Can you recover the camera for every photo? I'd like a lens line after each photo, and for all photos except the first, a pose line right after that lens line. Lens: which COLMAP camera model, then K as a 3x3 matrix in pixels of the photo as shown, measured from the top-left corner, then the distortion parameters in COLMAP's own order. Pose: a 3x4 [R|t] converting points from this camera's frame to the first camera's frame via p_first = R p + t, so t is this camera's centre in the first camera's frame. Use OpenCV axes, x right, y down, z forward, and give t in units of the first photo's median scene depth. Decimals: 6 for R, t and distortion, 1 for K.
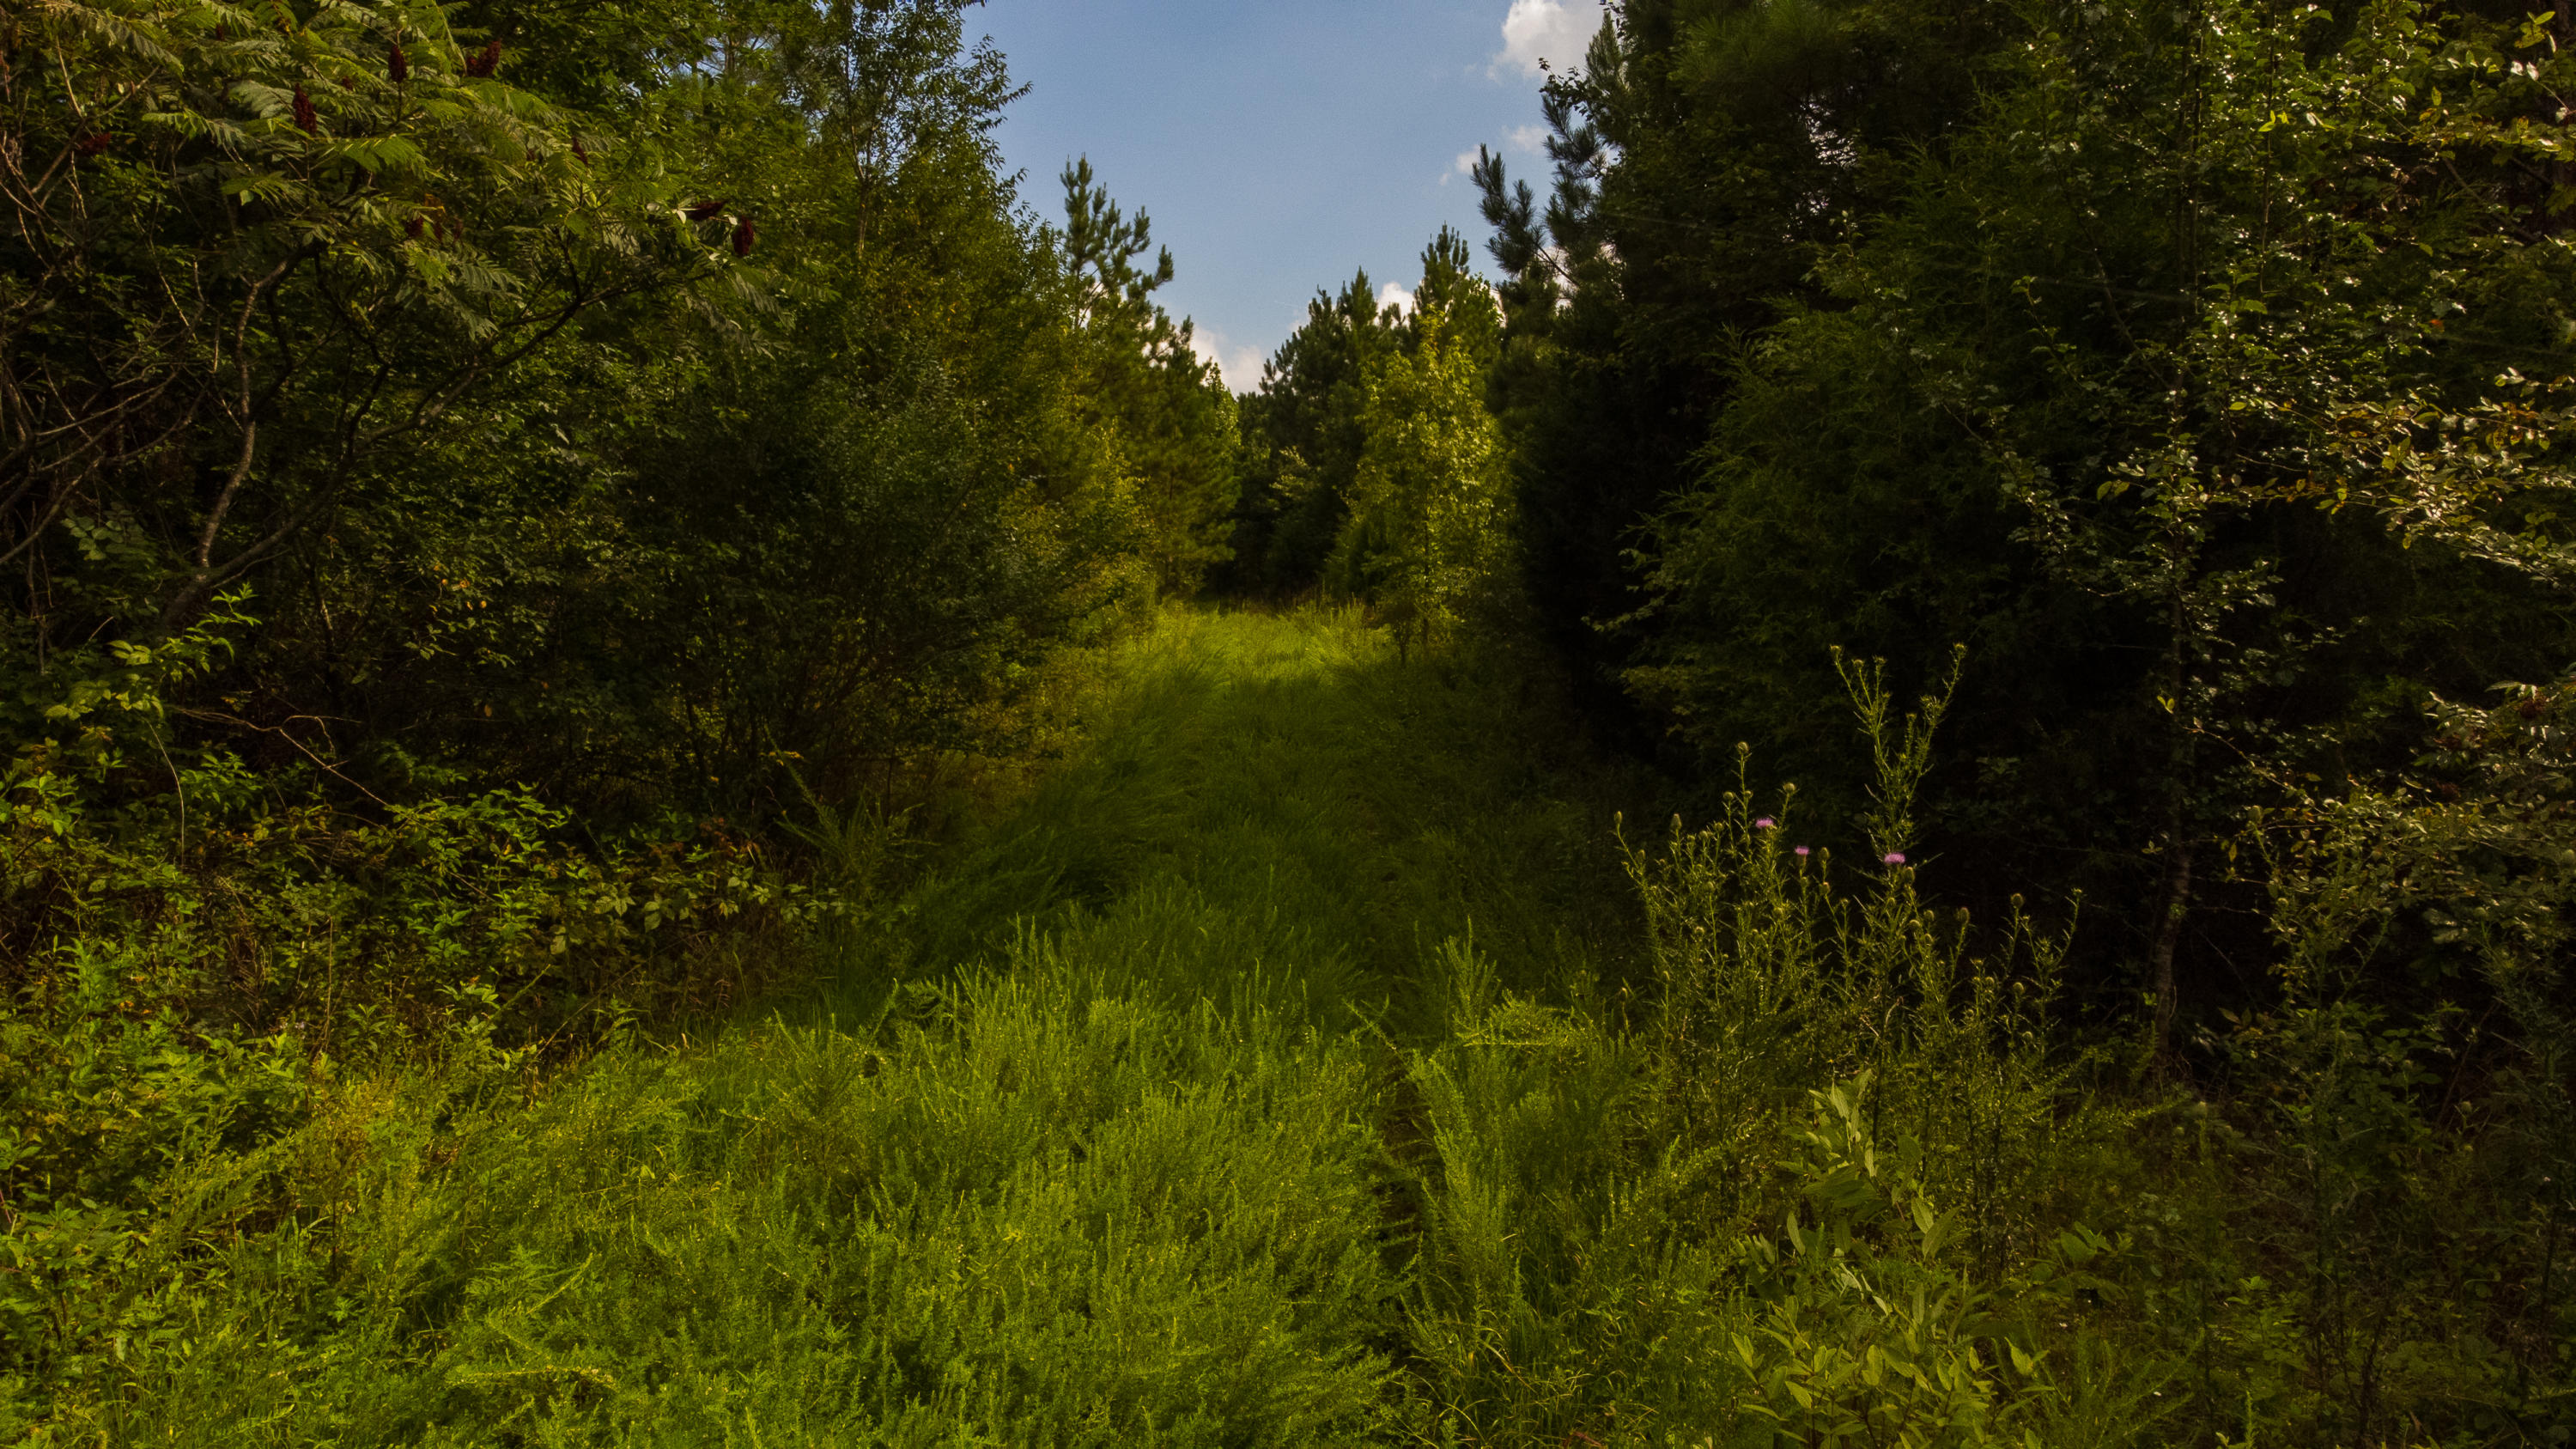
lens RADIAL K [[1937.0, 0, 1285.2], [0, 1937.0, 733.3], [0, 0, 1]] dist [0.042727, -0.002837]
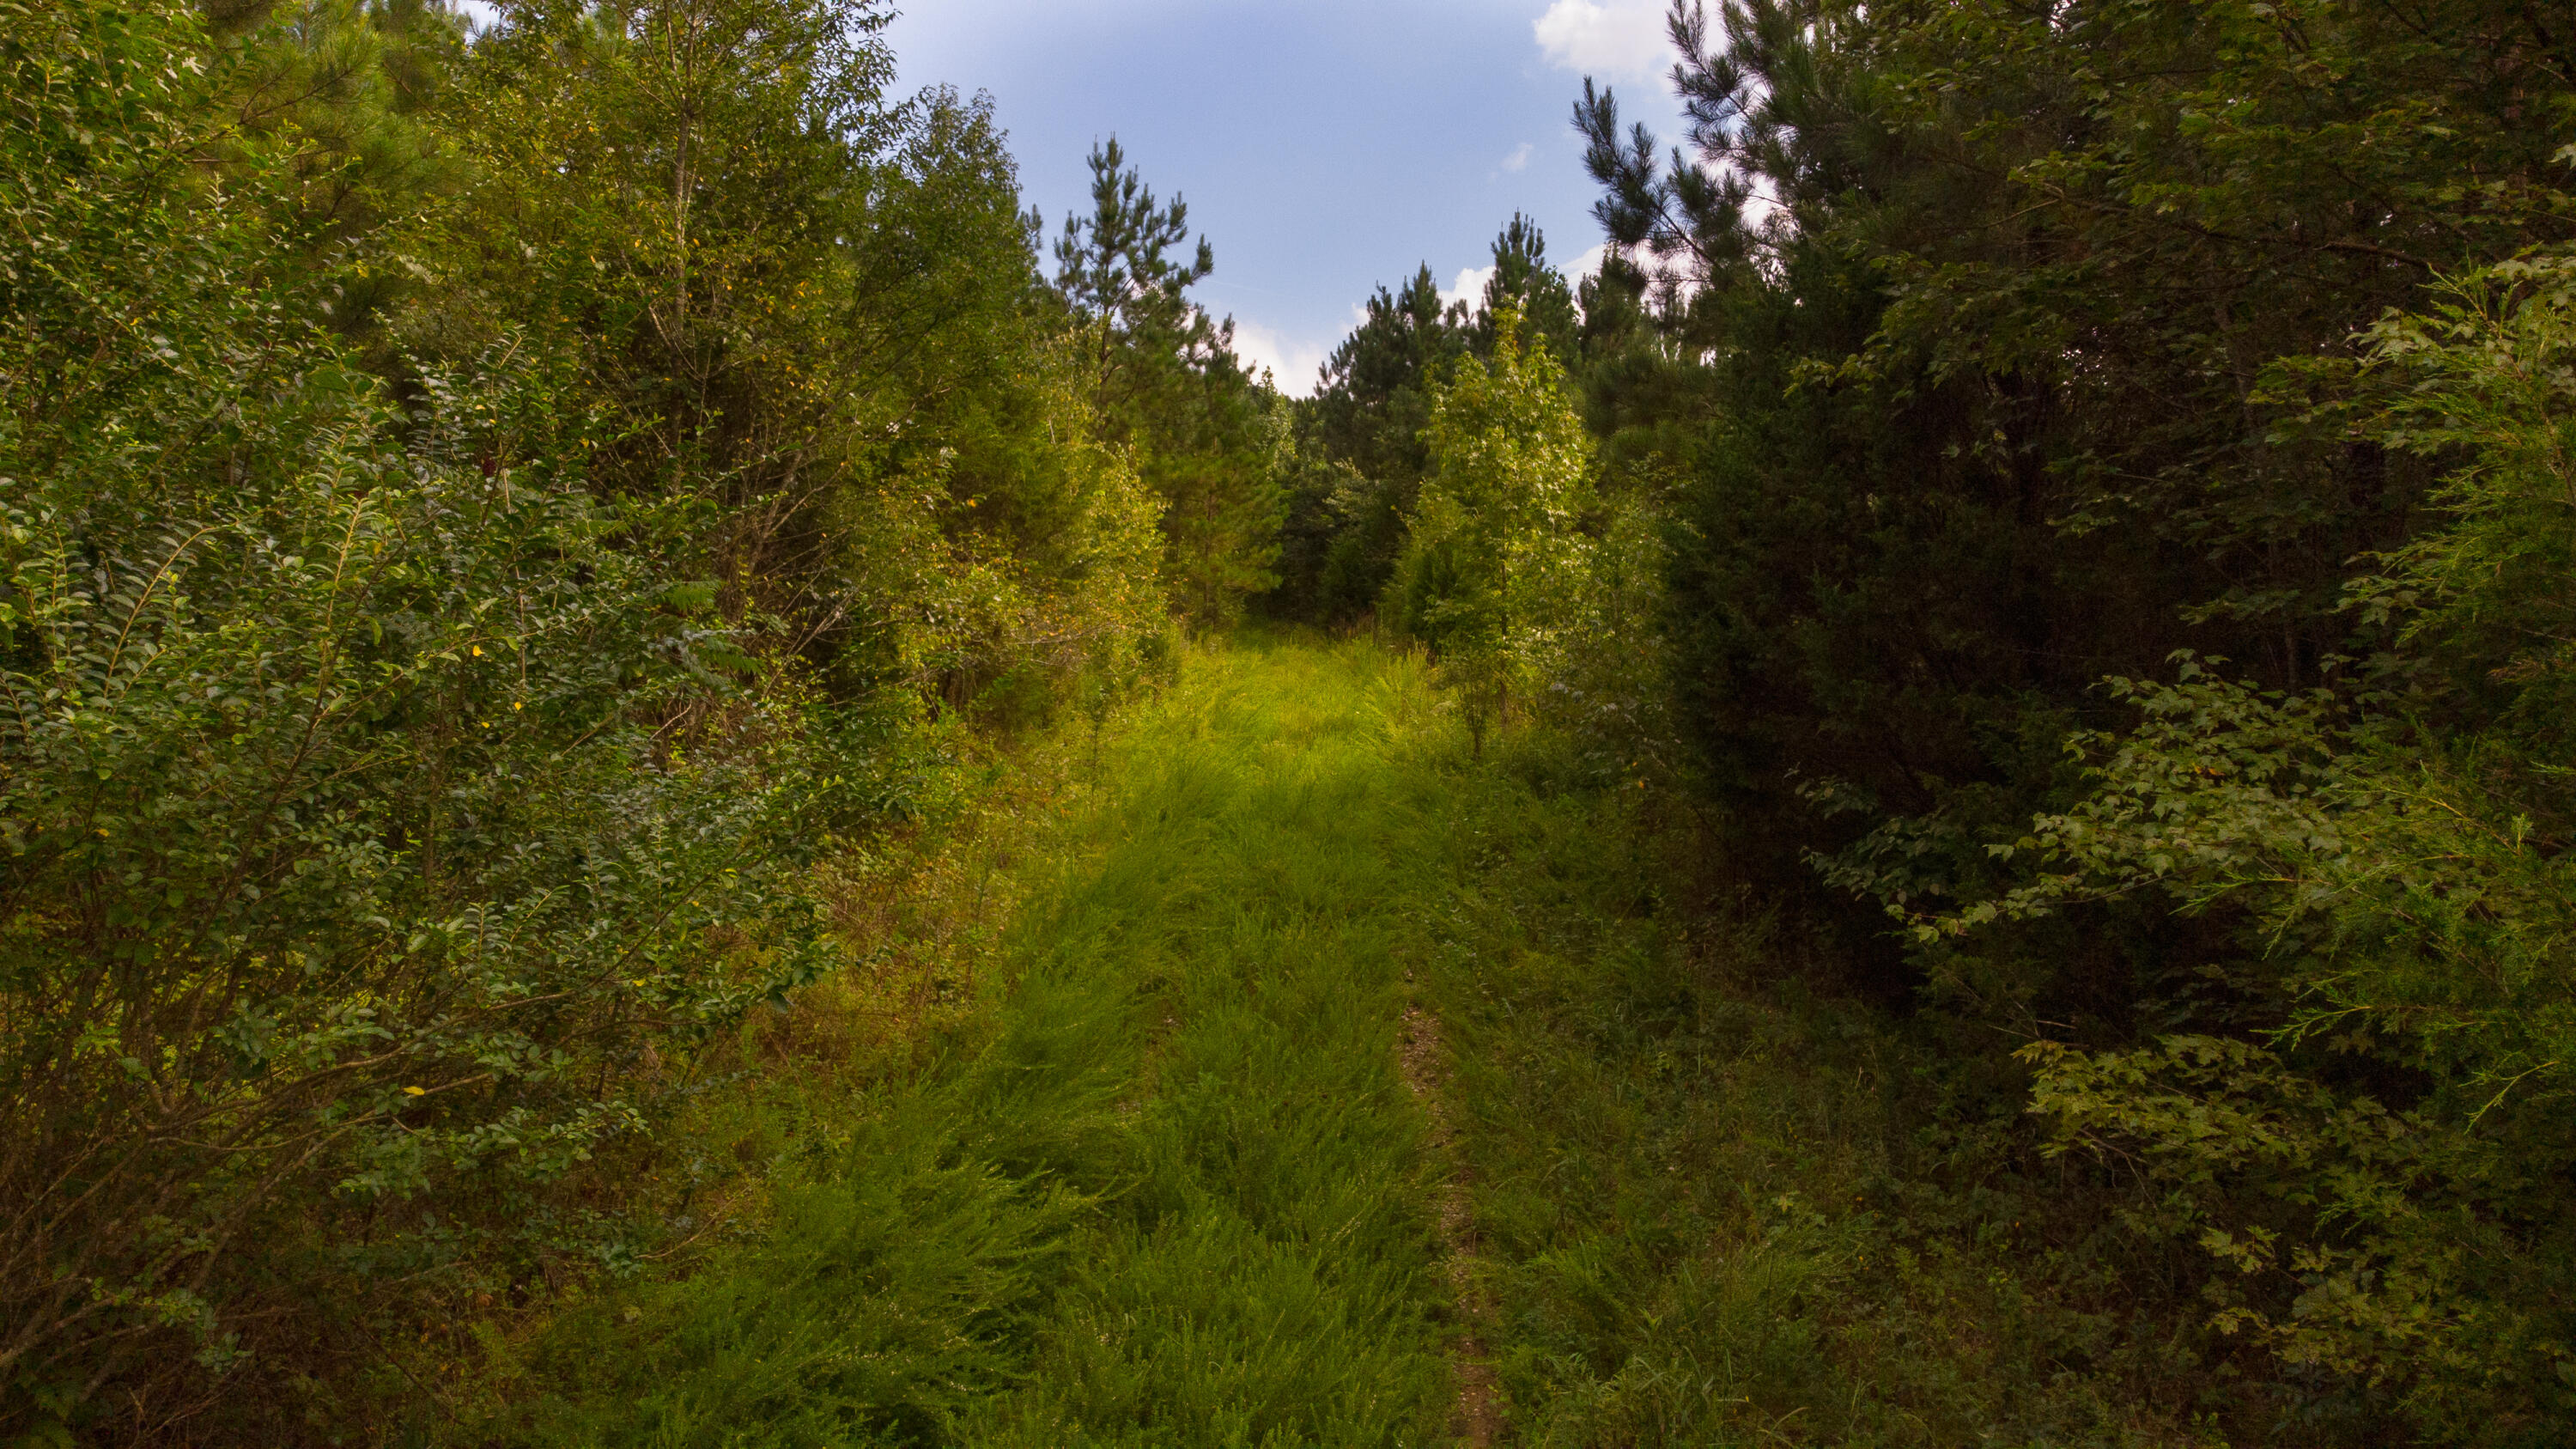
lens RADIAL K [[1937.0, 0, 1286.1], [0, 1937.0, 715.9], [0, 0, 1]] dist [0.042727, -0.002837]
pose [[0.999495, 0.001303, -0.031744, 0.004494], [-0.001604, 0.999954, -0.009454, -0.022502], [0.031730, 0.009500, 0.999451, 0.113978]]
